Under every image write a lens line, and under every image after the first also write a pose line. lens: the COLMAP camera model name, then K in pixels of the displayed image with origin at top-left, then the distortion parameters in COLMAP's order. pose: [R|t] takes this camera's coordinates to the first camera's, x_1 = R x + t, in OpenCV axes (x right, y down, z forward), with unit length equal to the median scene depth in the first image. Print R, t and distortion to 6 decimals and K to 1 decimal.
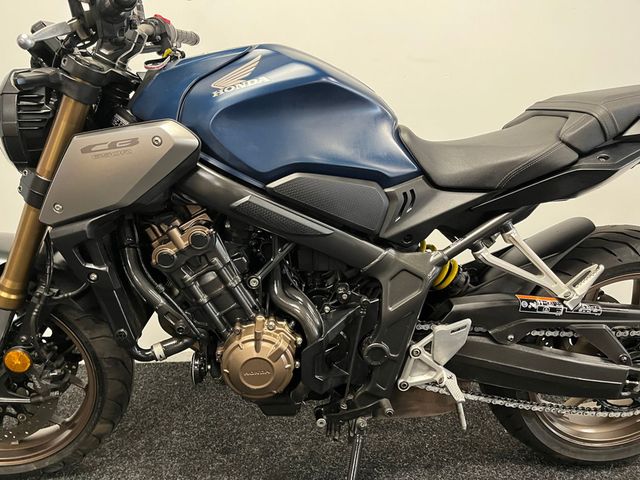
lens RADIAL K [[484.6, 0, 320.2], [0, 484.6, 243.6], [0, 0, 1]] dist [0.075854, -0.106789]
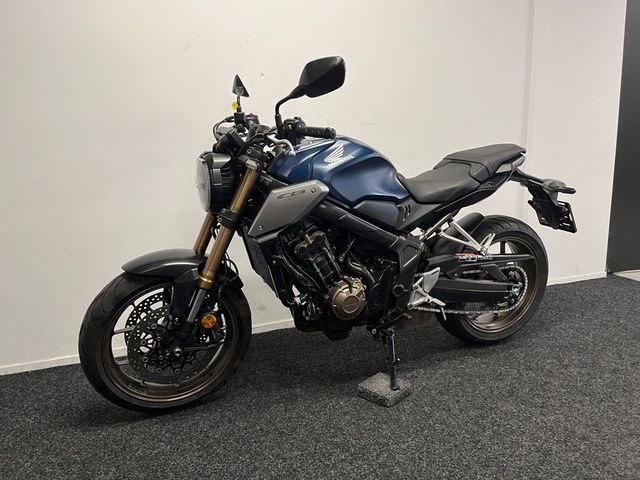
lens RADIAL K [[484.6, 0, 325.6], [0, 484.6, 242.7], [0, 0, 1]] dist [0.075854, -0.106789]
pose [[0.945999, -0.094482, 0.310095, -0.747591], [0.103360, 0.994568, -0.012285, 0.031985], [-0.307250, 0.043674, 0.950626, -0.760278]]
